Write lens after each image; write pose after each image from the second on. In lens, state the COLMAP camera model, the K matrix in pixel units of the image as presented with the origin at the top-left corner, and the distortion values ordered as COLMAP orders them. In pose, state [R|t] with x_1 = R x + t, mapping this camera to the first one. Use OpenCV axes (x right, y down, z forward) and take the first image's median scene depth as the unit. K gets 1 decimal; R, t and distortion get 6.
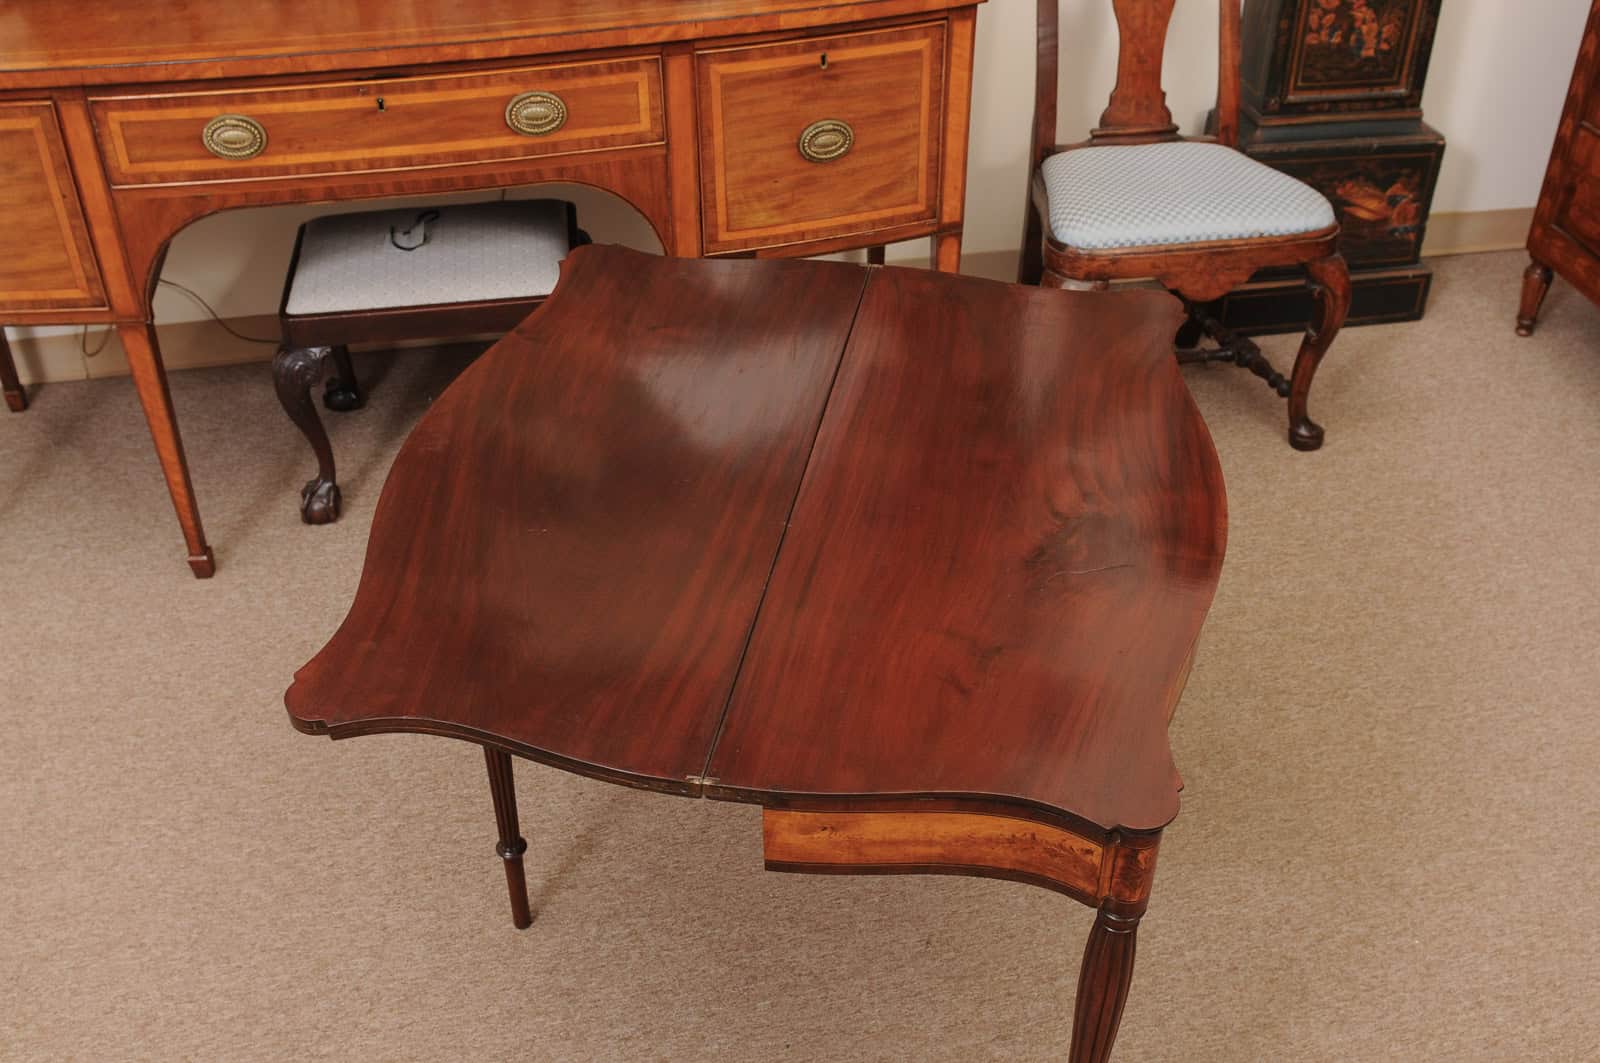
lens RADIAL K [[1638.3, 0, 800.3], [0, 1638.3, 534.4], [0, 0, 1]] dist [-0.043417, -0.023070]
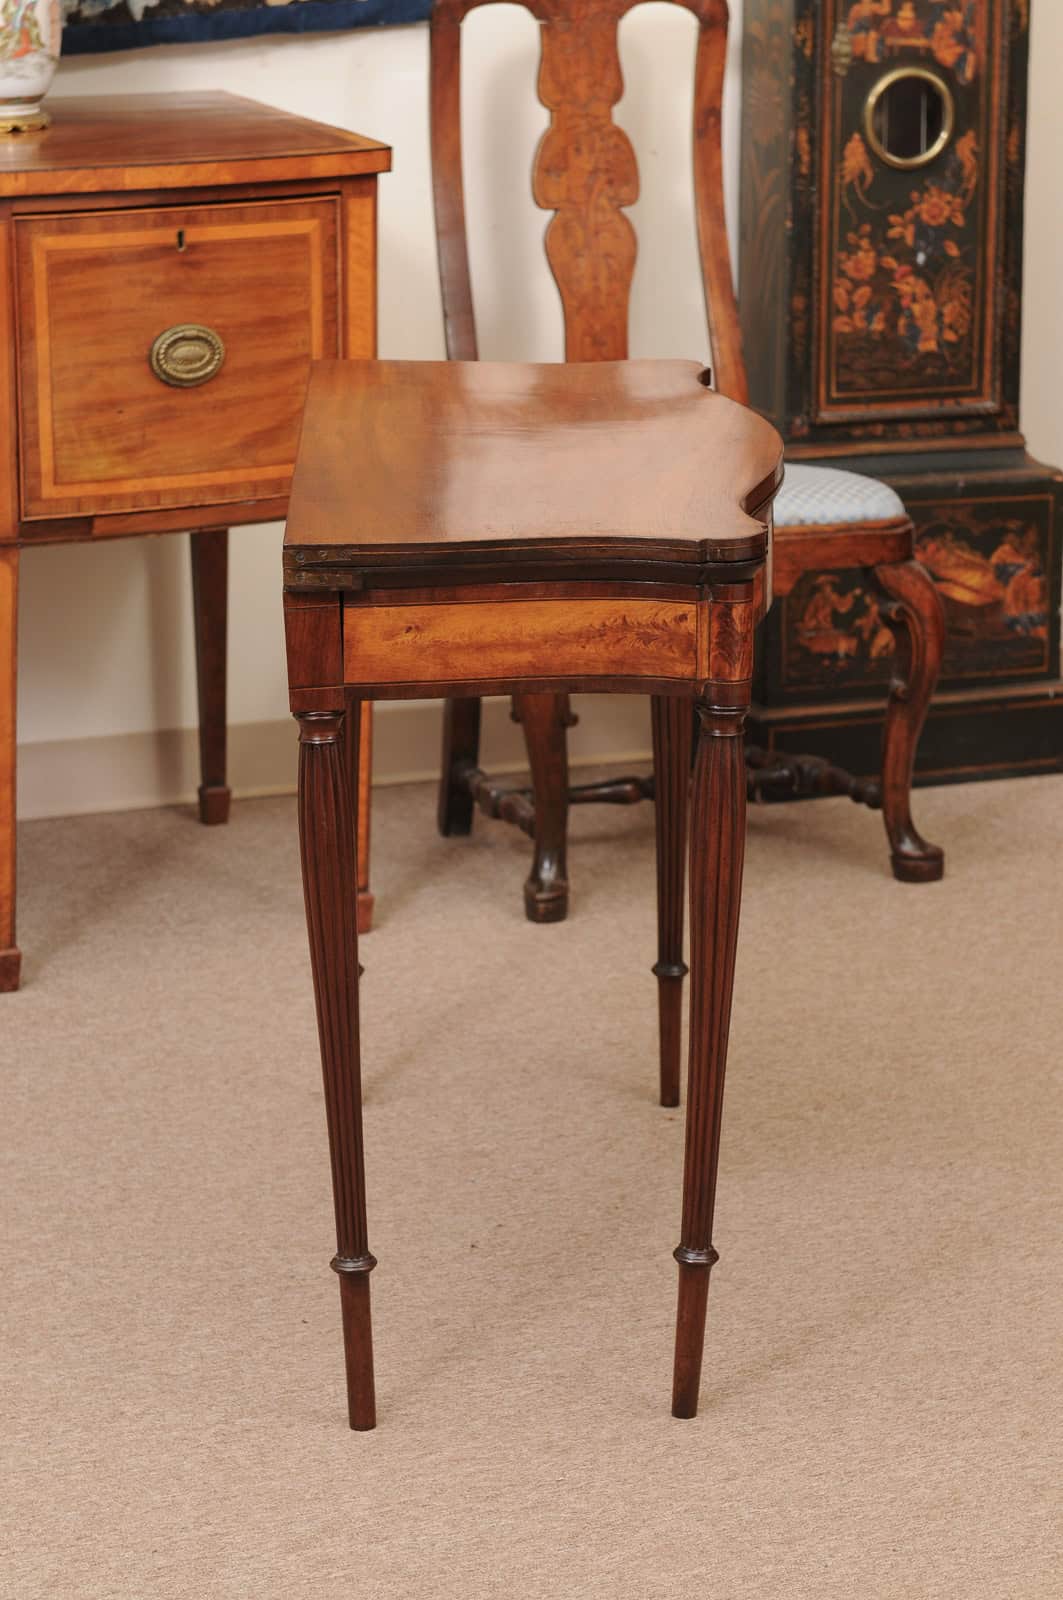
lens RADIAL K [[4613.2, 0, 520.0], [0, 4613.2, 777.5], [0, 0, 1]] dist [0.126743, 0.083280]
pose [[0.978533, -0.042923, 0.201571, -0.253984], [0.118033, 0.918494, -0.377409, 0.700200], [-0.168942, 0.393099, 0.903843, -0.769336]]
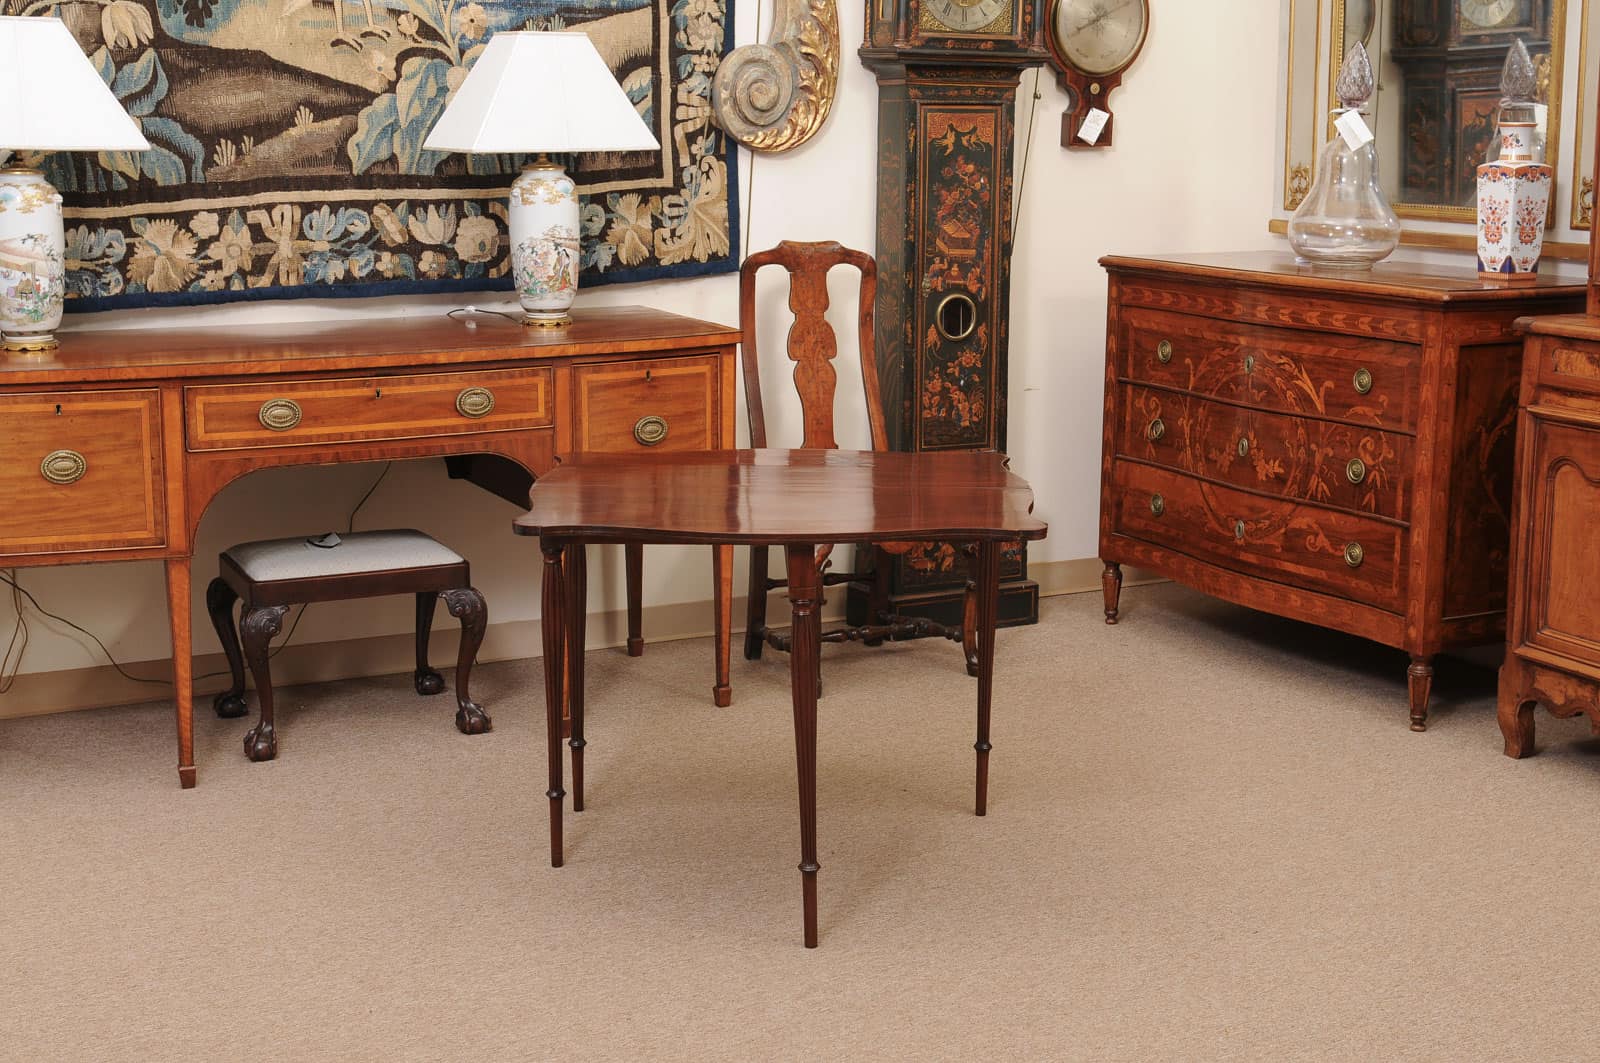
lens RADIAL K [[2218.5, 0, 798.6], [0, 2218.5, 534.9], [0, 0, 1]] dist [0.005278, 0.030704]
pose [[0.953419, -0.047557, 0.297877, -0.458493], [0.171324, 0.898135, -0.404970, 0.681751], [-0.248275, 0.437140, 0.864447, -0.736923]]
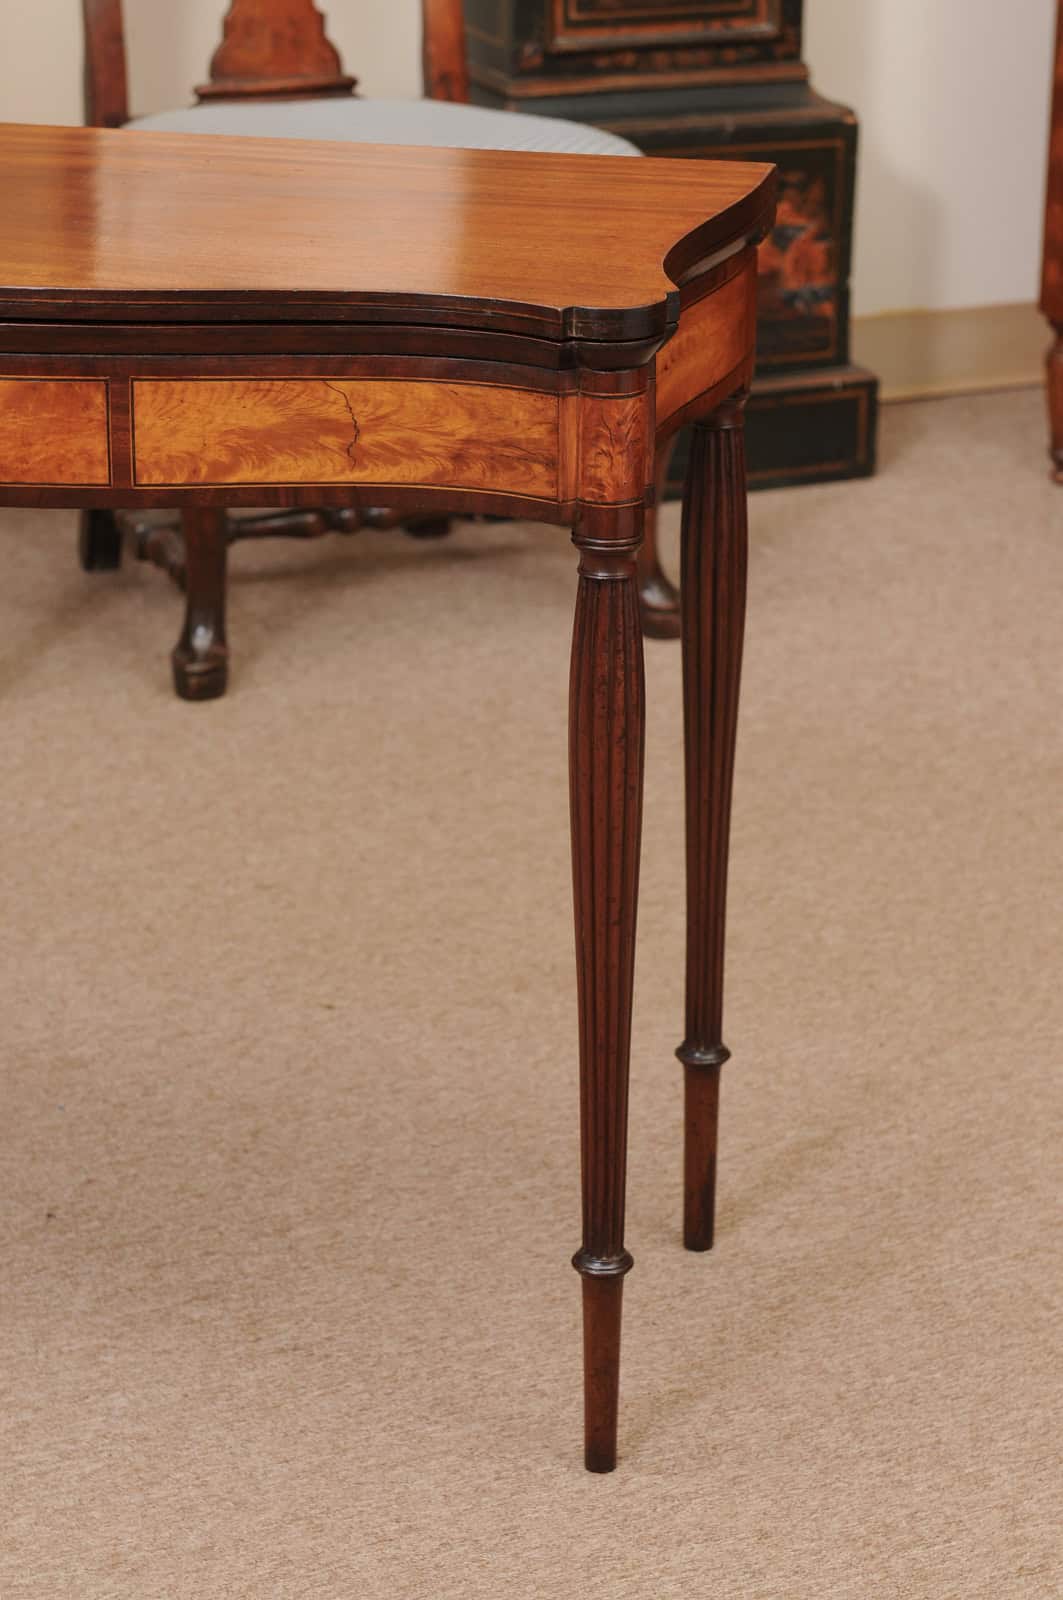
lens RADIAL K [[4613.2, 0, 520.0], [0, 4613.2, 777.5], [0, 0, 1]] dist [0.126743, 0.083280]
pose [[0.970135, -0.064513, 0.233829, -0.100880], [0.128783, 0.953888, -0.271132, 0.463136], [-0.205555, 0.293148, 0.933708, -0.425209]]
